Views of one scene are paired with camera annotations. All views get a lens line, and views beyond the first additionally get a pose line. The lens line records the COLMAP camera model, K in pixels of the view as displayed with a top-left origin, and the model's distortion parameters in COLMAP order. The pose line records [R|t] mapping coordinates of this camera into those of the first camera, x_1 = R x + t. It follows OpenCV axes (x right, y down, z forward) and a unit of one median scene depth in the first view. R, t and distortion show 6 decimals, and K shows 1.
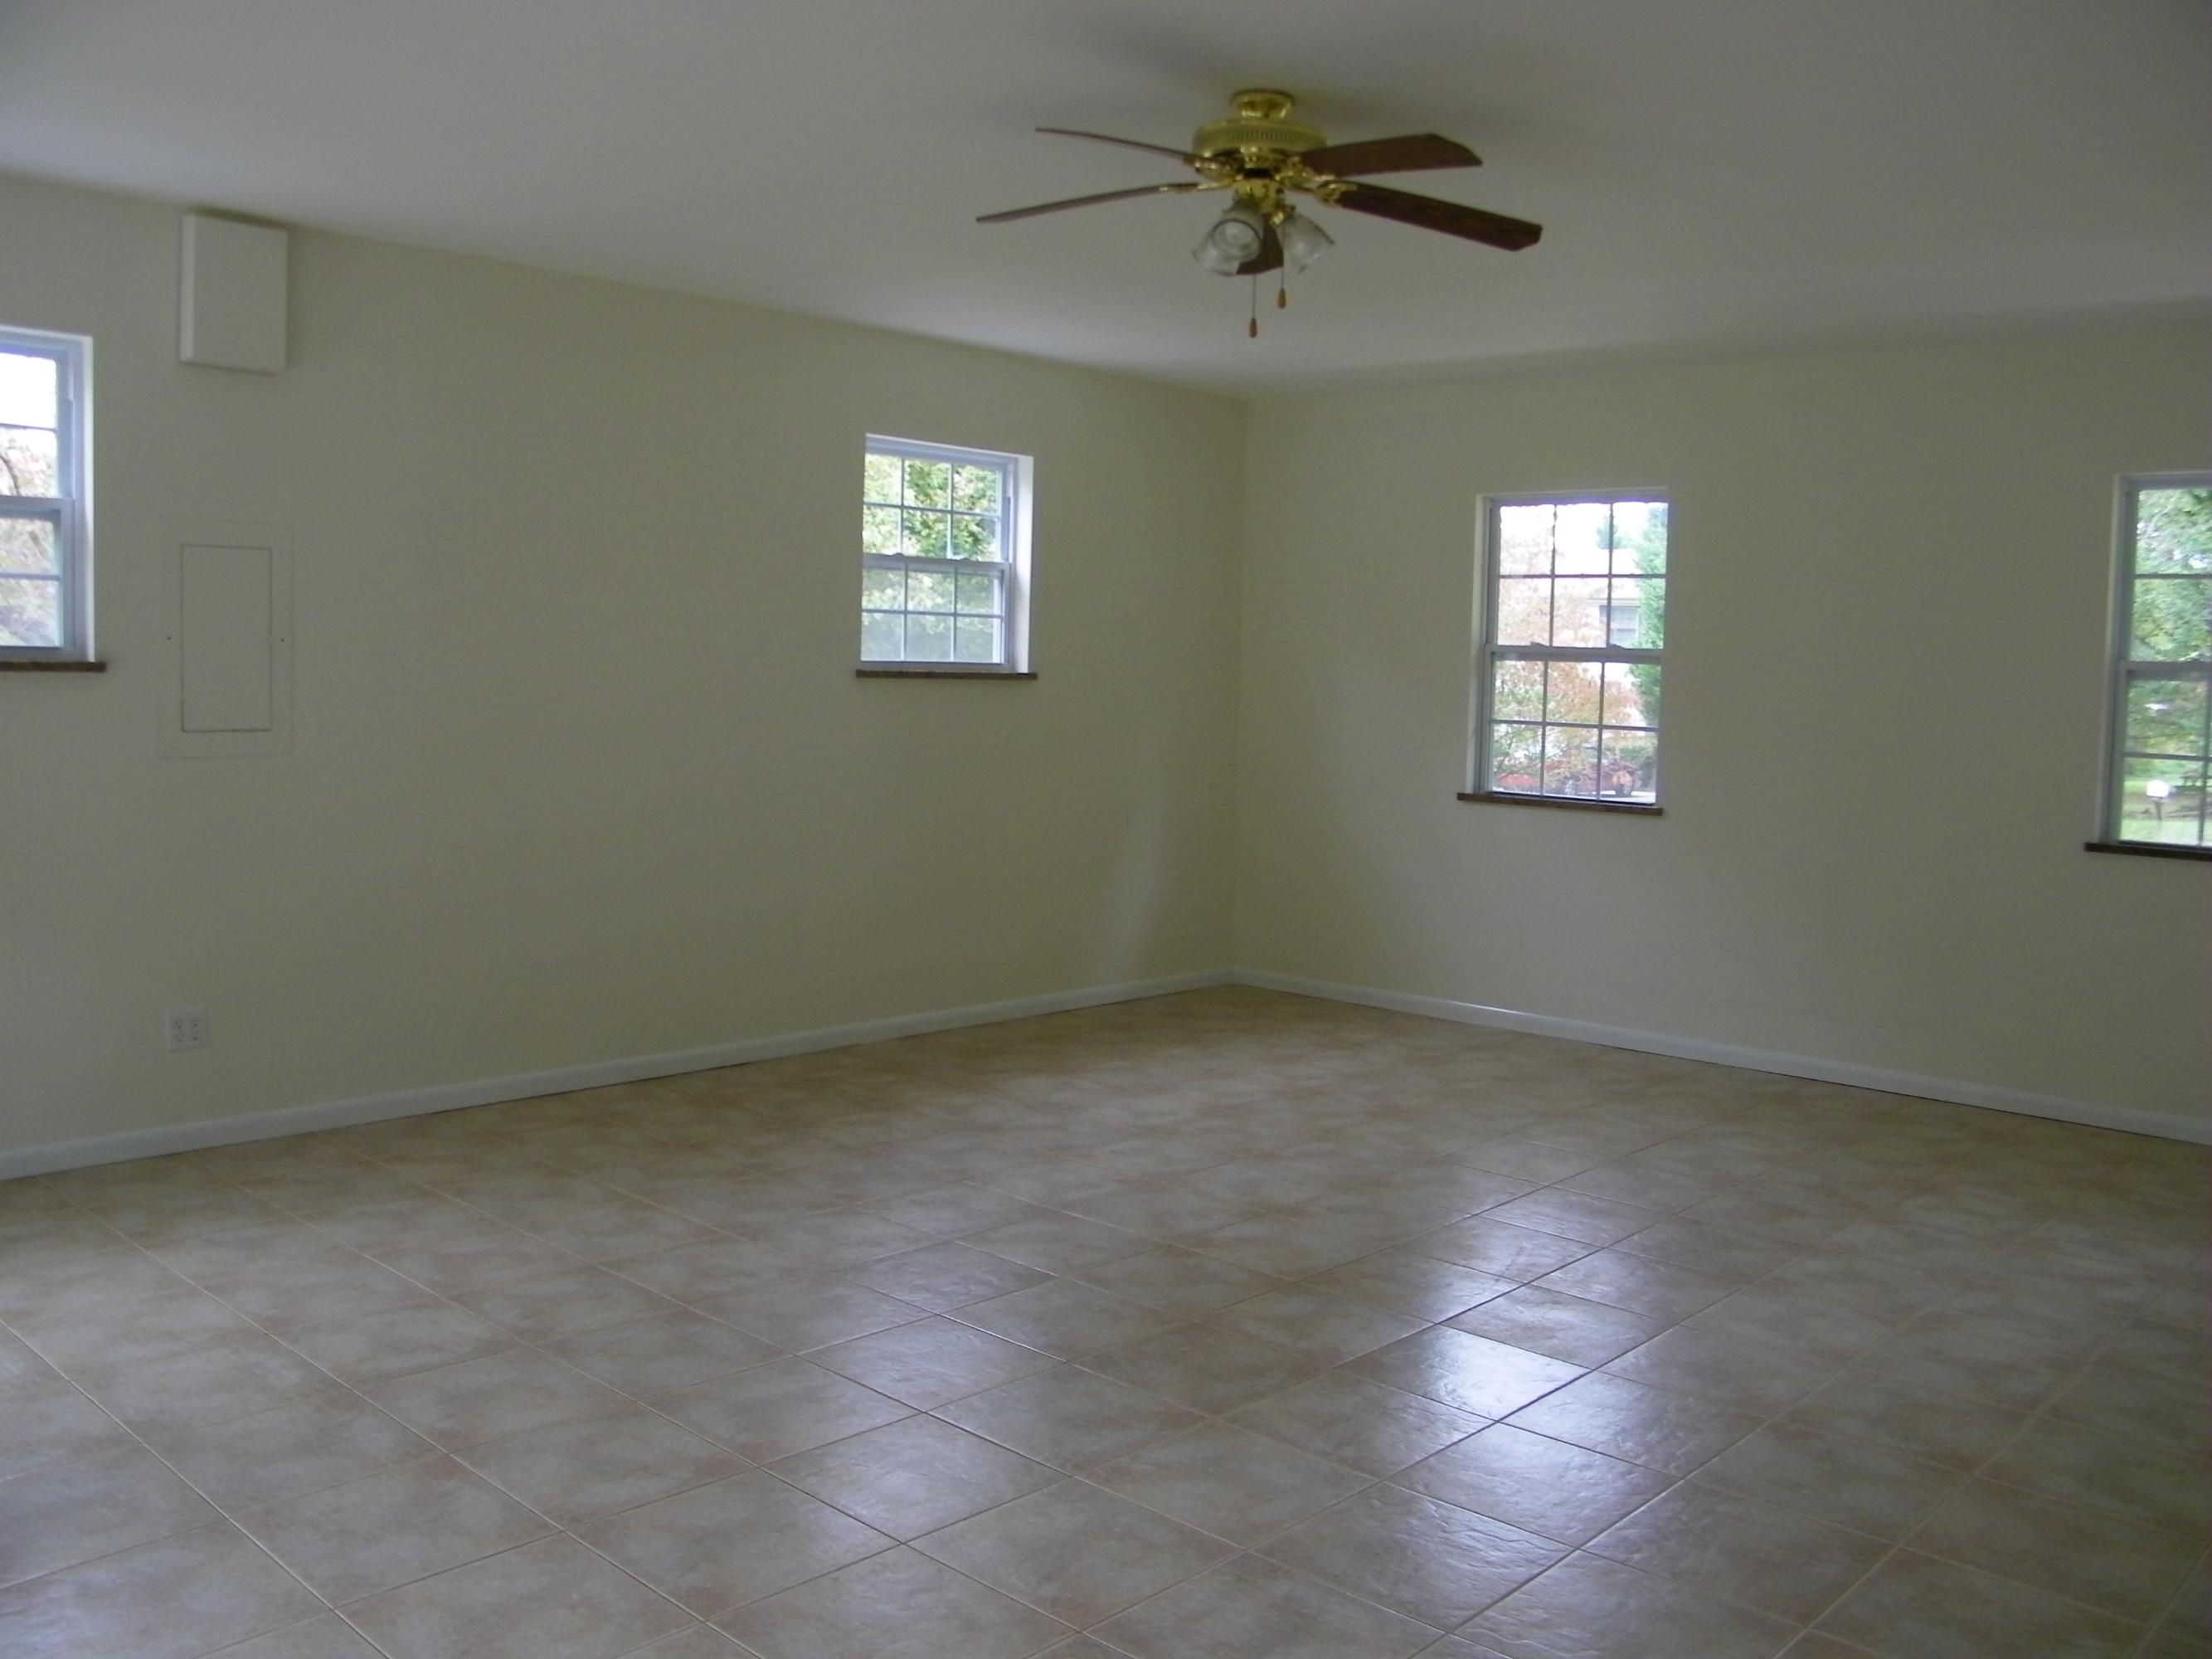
lens RADIAL K [[1837.6, 0, 1094.6], [0, 1837.6, 799.2], [0, 0, 1]] dist [-0.119238, 0.007343]
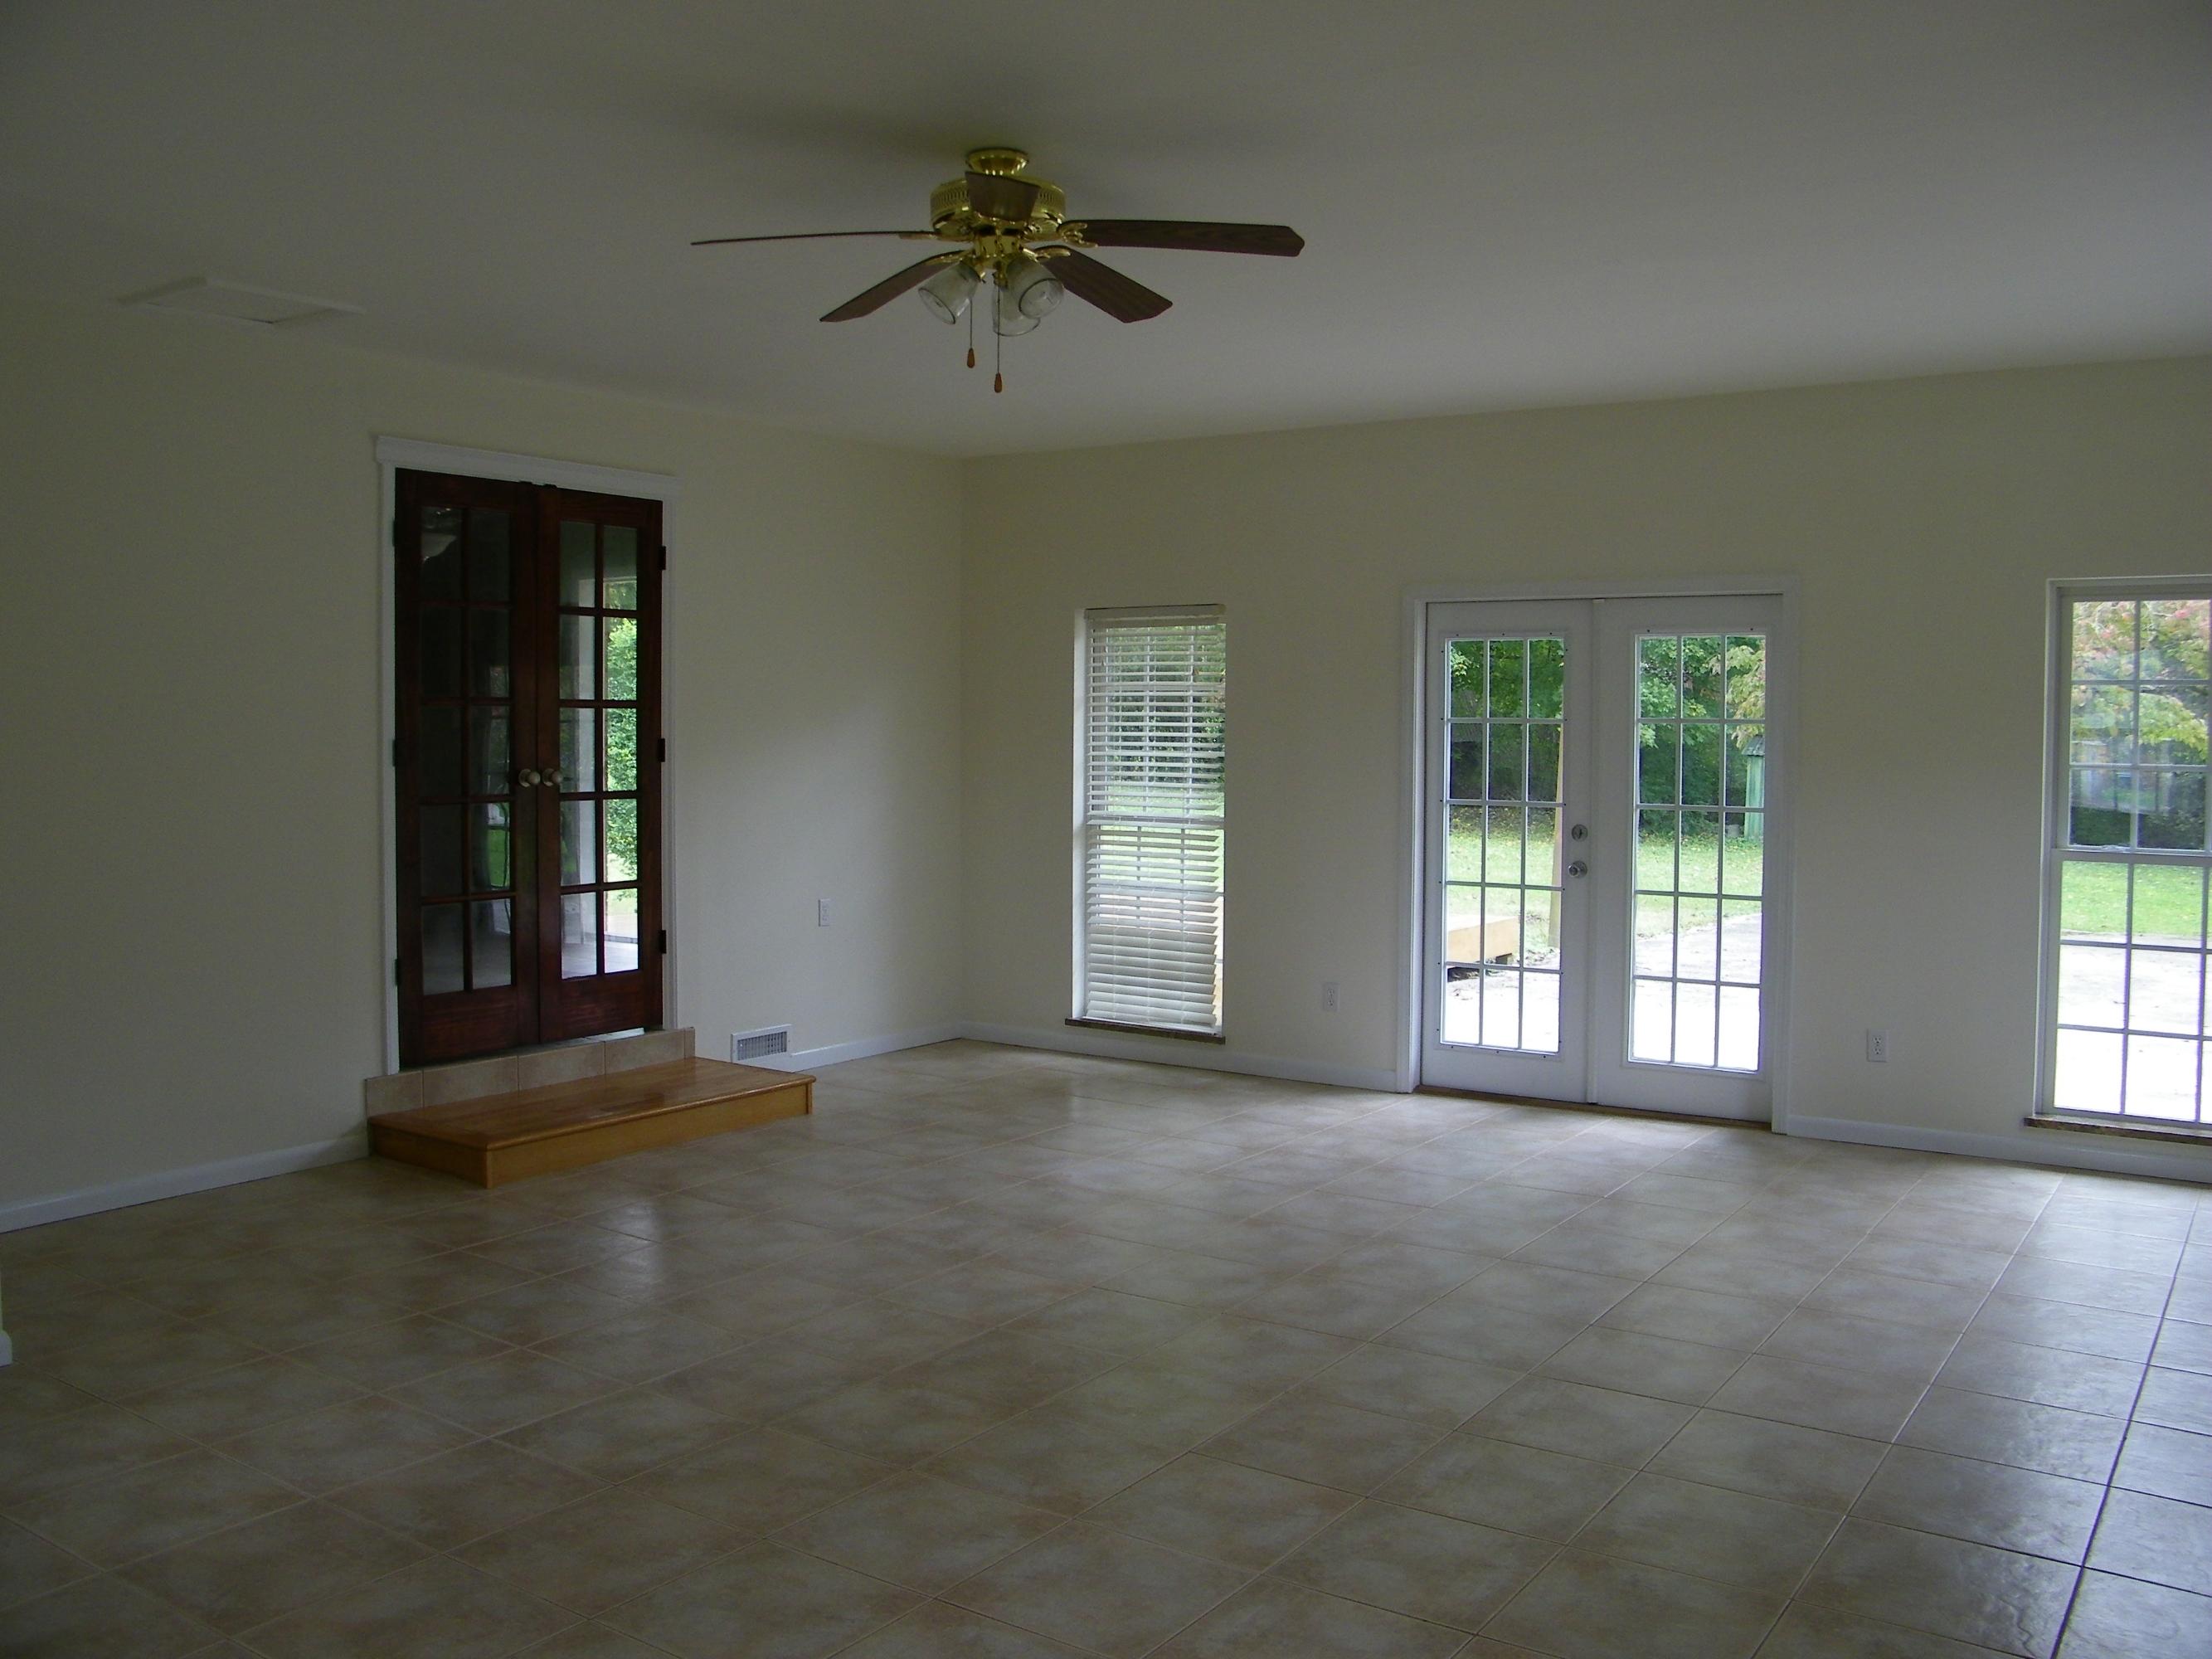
lens RADIAL K [[1837.6, 0, 1094.6], [0, 1837.6, 799.2], [0, 0, 1]] dist [-0.119238, 0.007343]
pose [[-0.988937, -0.023765, -0.146417, 0.161437], [-0.040540, 0.992804, 0.112678, -0.134427], [0.142686, 0.117367, -0.982785, 1.850520]]
